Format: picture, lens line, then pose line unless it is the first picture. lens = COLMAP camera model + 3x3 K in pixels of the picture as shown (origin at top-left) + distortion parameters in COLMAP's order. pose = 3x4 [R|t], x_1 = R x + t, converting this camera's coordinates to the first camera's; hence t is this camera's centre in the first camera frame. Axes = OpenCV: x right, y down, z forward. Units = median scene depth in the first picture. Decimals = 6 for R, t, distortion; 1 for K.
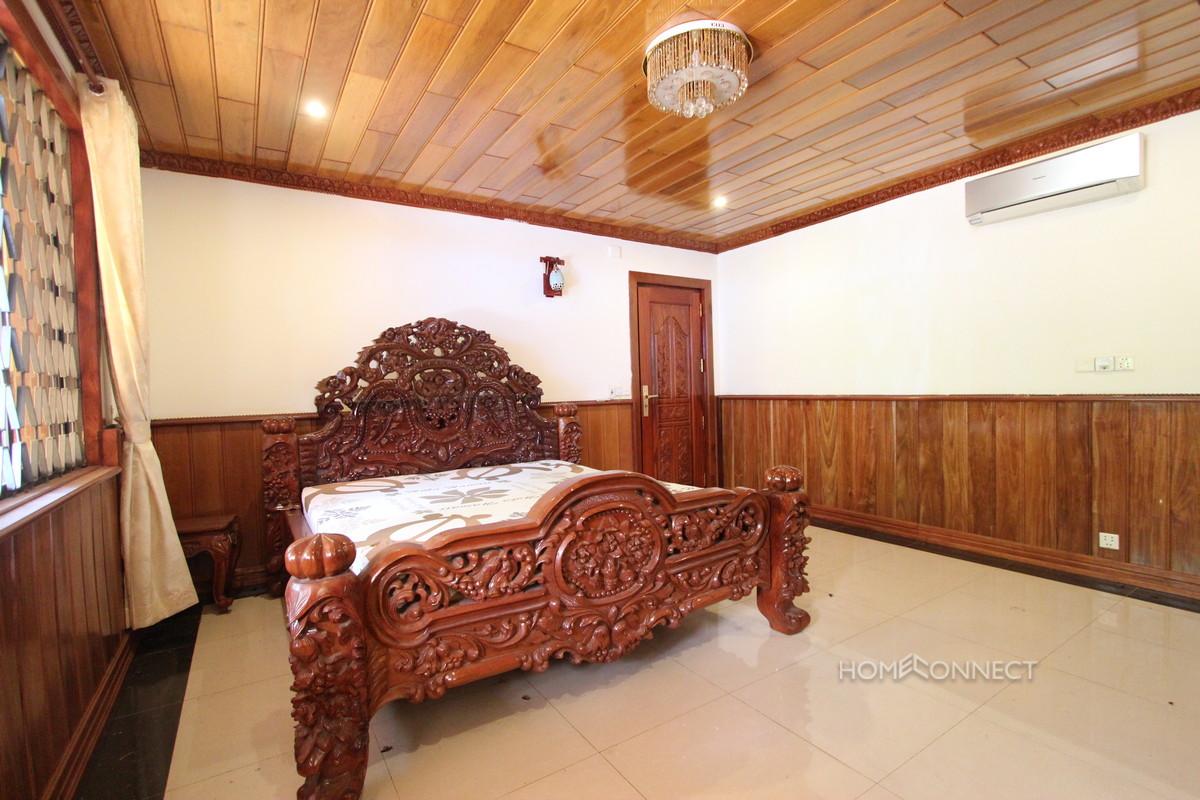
lens RADIAL K [[570.6, 0, 600.0], [0, 570.6, 400.0], [0, 0, 1]] dist [0.000413, -0.000194]
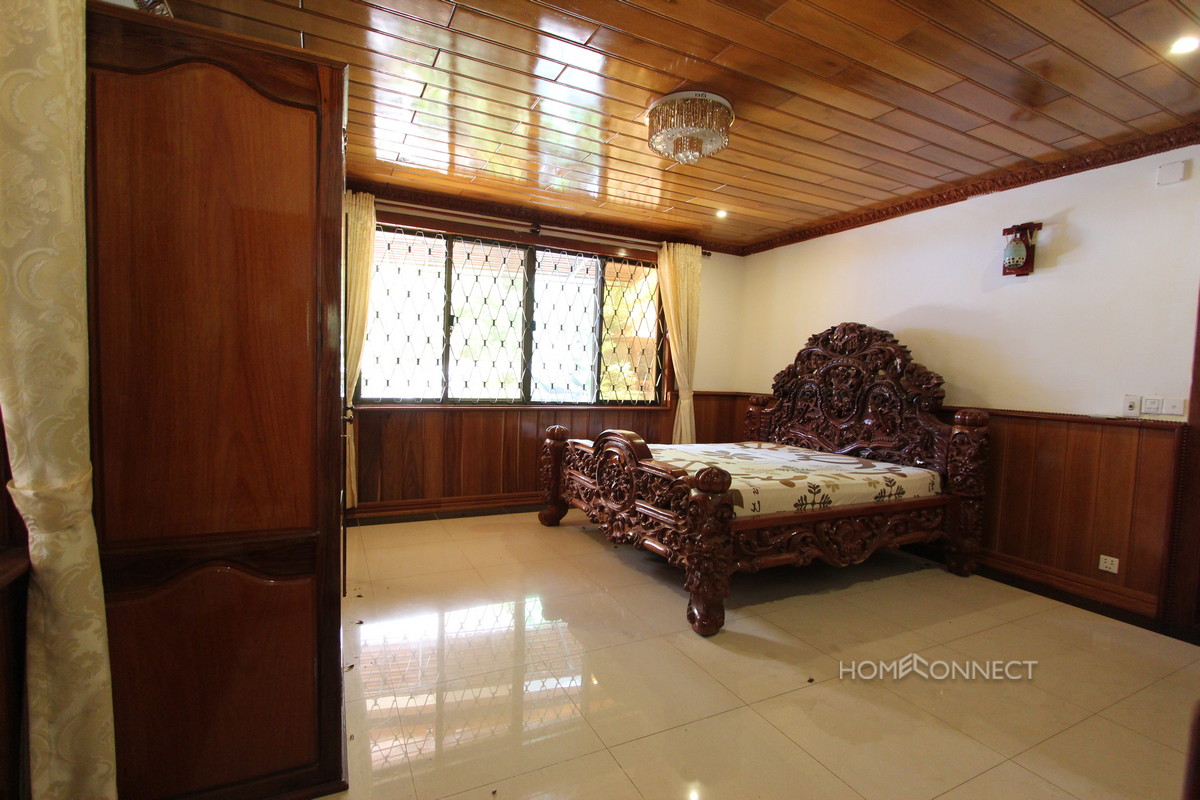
lens RADIAL K [[570.6, 0, 600.0], [0, 570.6, 400.0], [0, 0, 1]] dist [0.000413, -0.000194]
pose [[-0.134884, 0.065162, -0.988716, 0.879558], [-0.061089, 0.995390, 0.073936, -0.038929], [0.988977, 0.070372, -0.130281, 0.620868]]
